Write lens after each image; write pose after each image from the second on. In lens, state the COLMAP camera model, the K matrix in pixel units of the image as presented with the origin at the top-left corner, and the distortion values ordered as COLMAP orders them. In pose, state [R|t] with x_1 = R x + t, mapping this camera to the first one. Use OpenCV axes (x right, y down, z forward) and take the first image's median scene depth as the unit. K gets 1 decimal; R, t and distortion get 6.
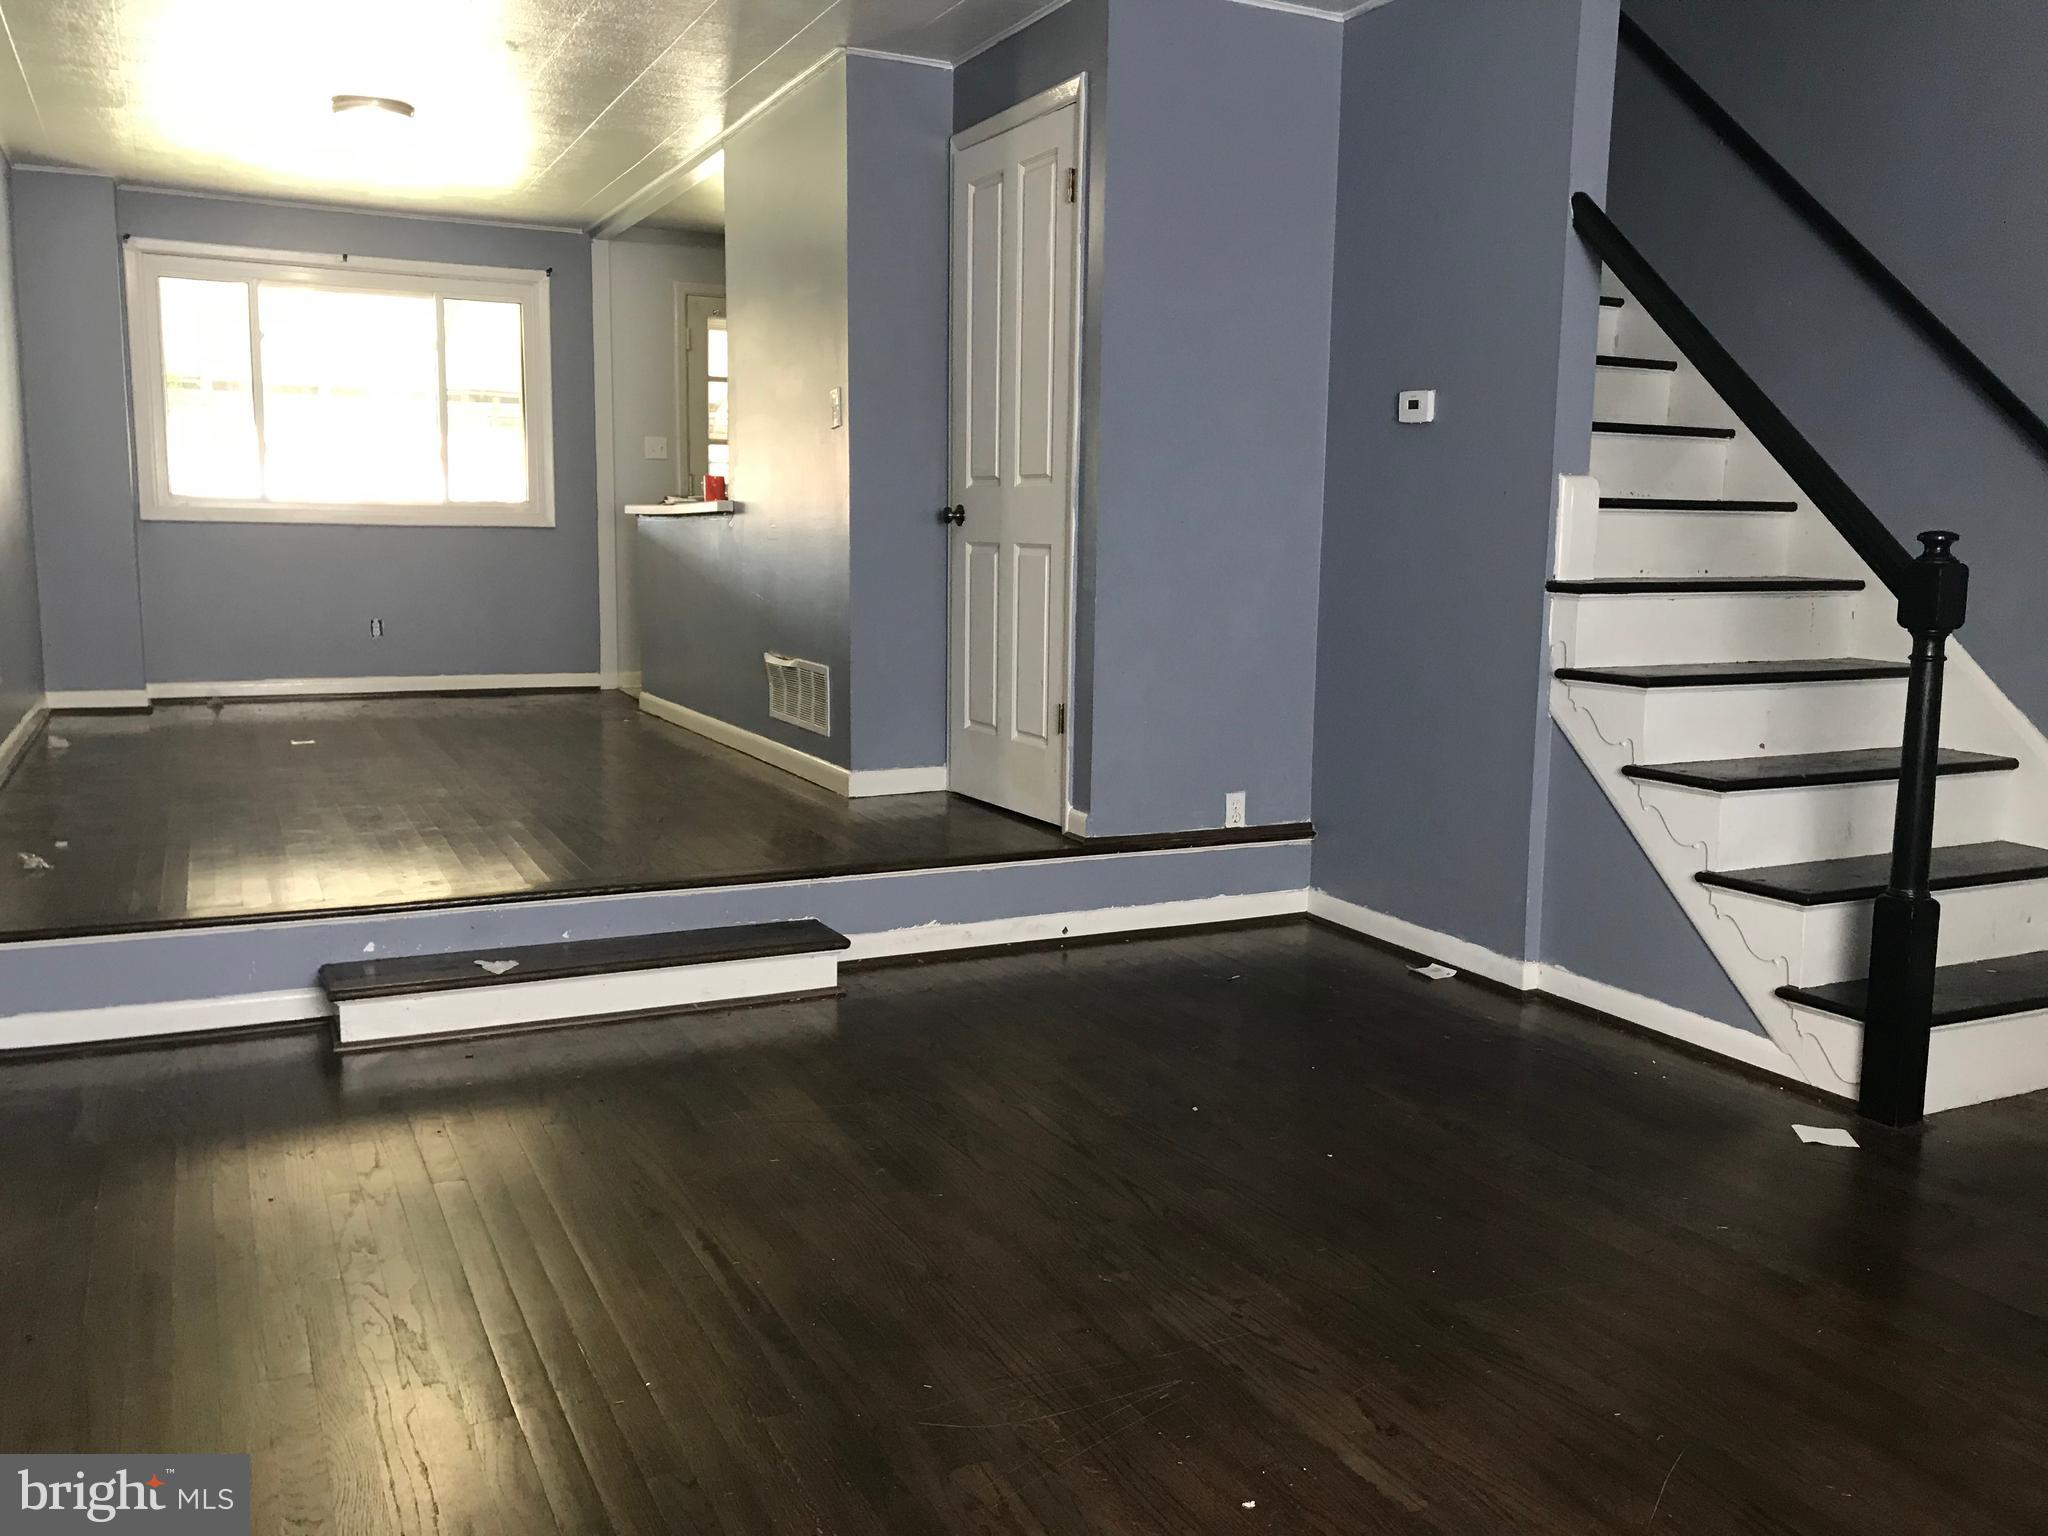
lens RADIAL K [[1662.1, 0, 1024.0], [0, 1662.1, 768.0], [0, 0, 1]] dist [0.019012, 0.006457]
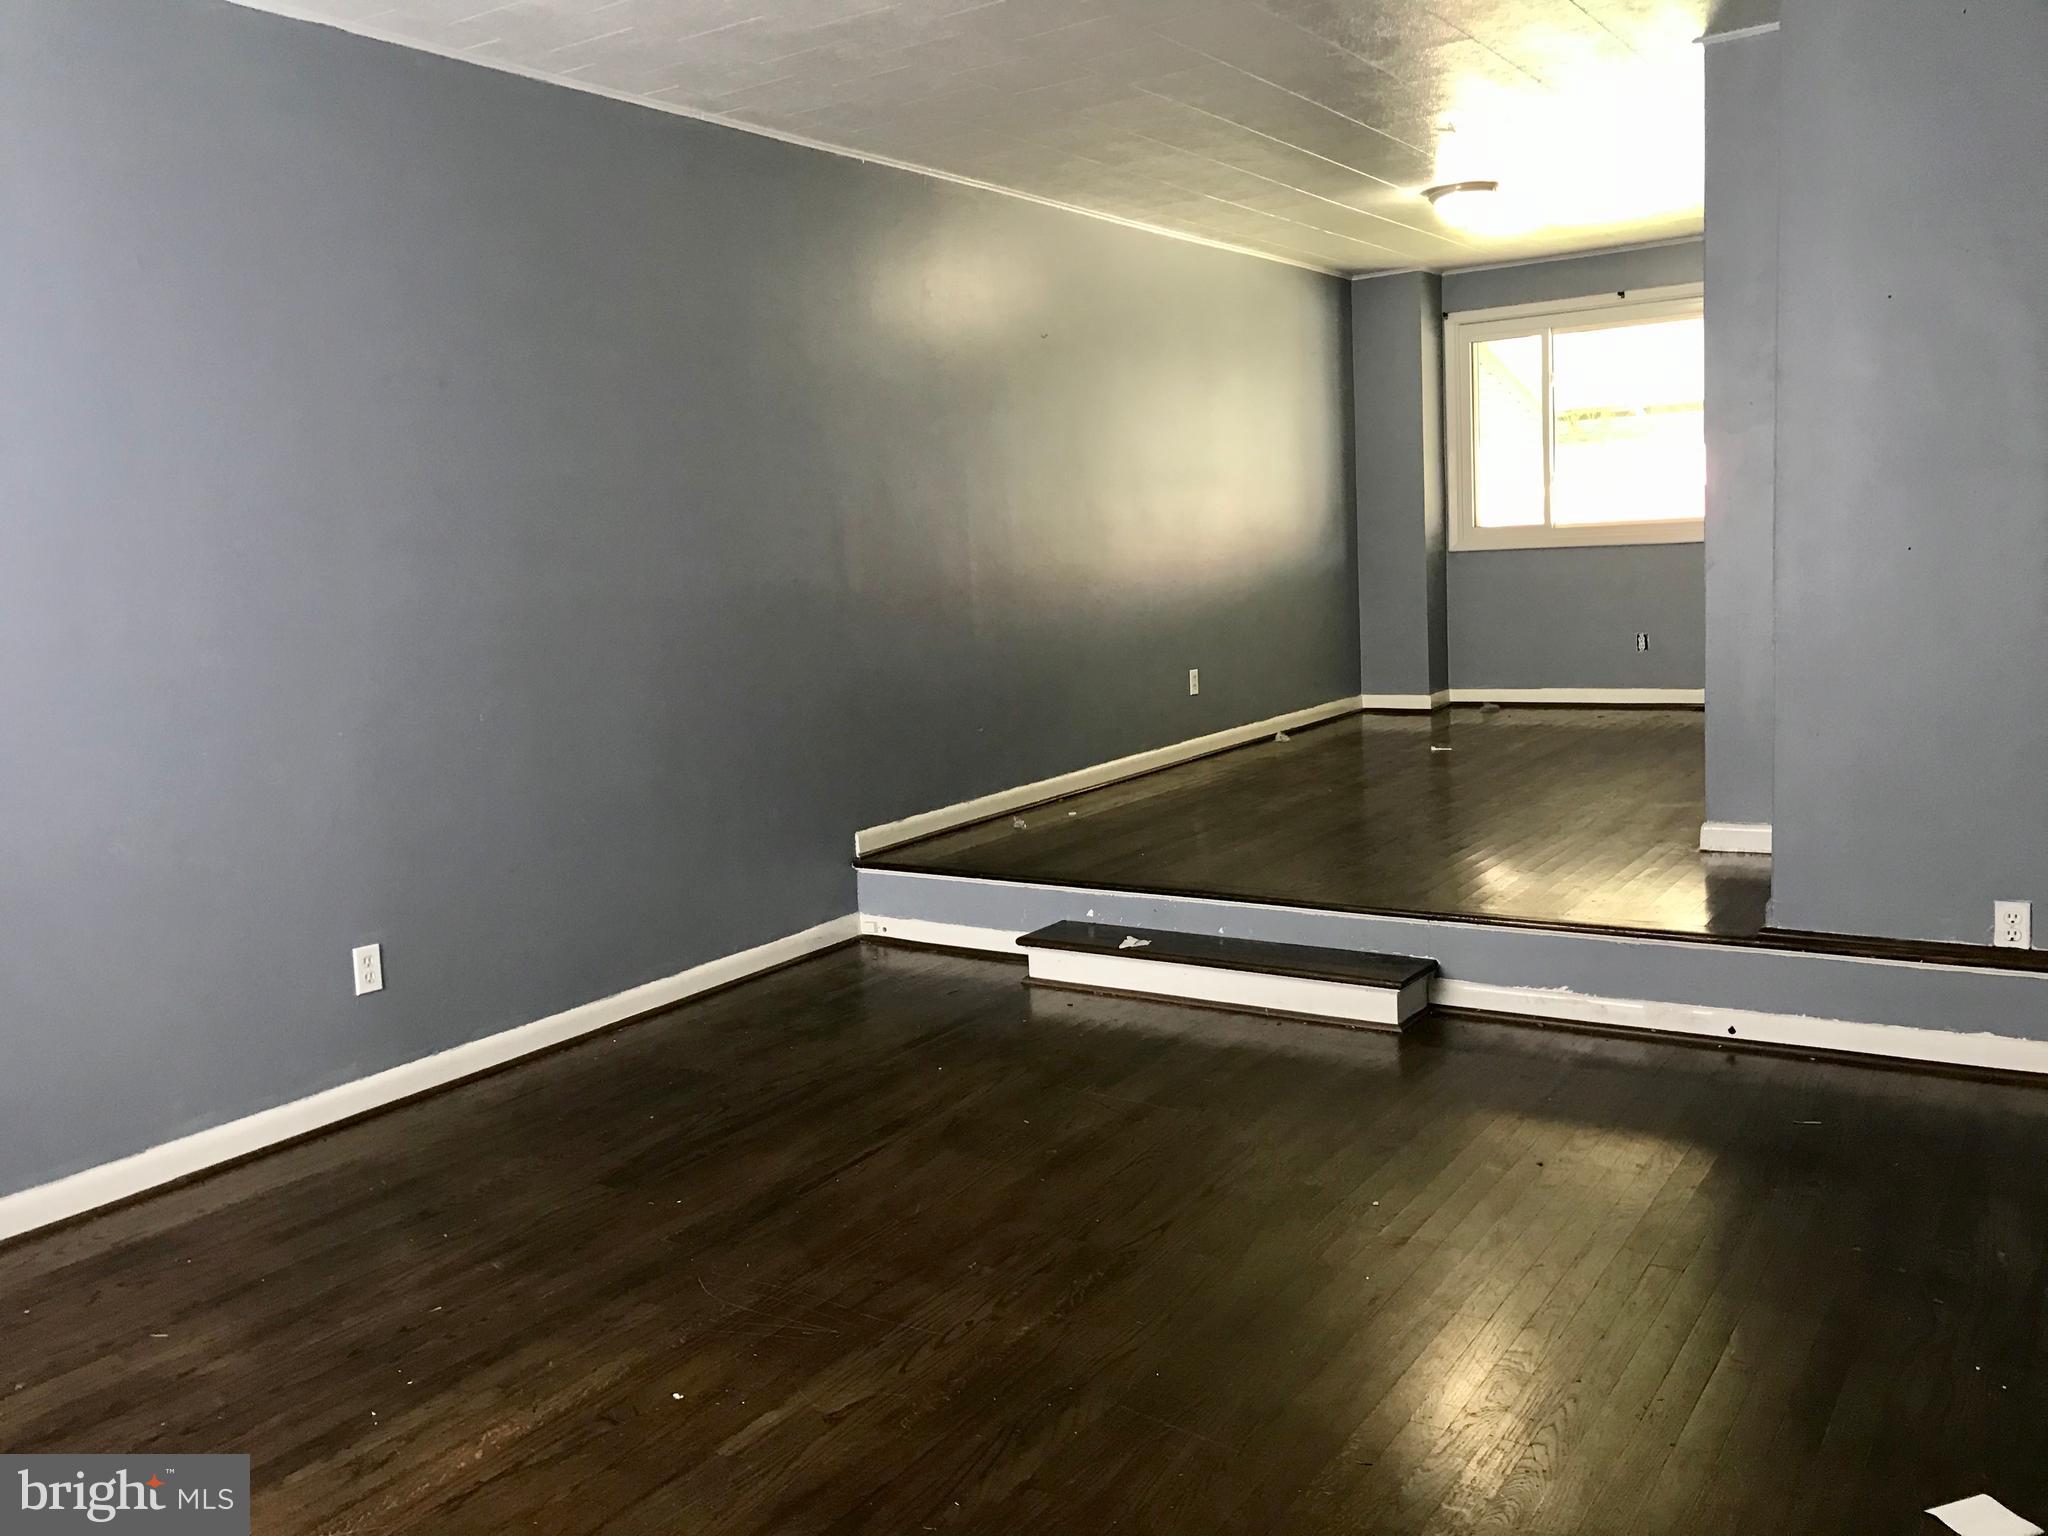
lens RADIAL K [[1695.0, 0, 1022.8], [0, 1695.0, 714.8], [0, 0, 1]] dist [0.132763, -0.258634]
pose [[0.497765, 0.048583, -0.865950, 0.628134], [-0.065721, 0.997672, 0.018195, -0.059166], [0.864818, 0.047855, 0.499799, 0.238467]]
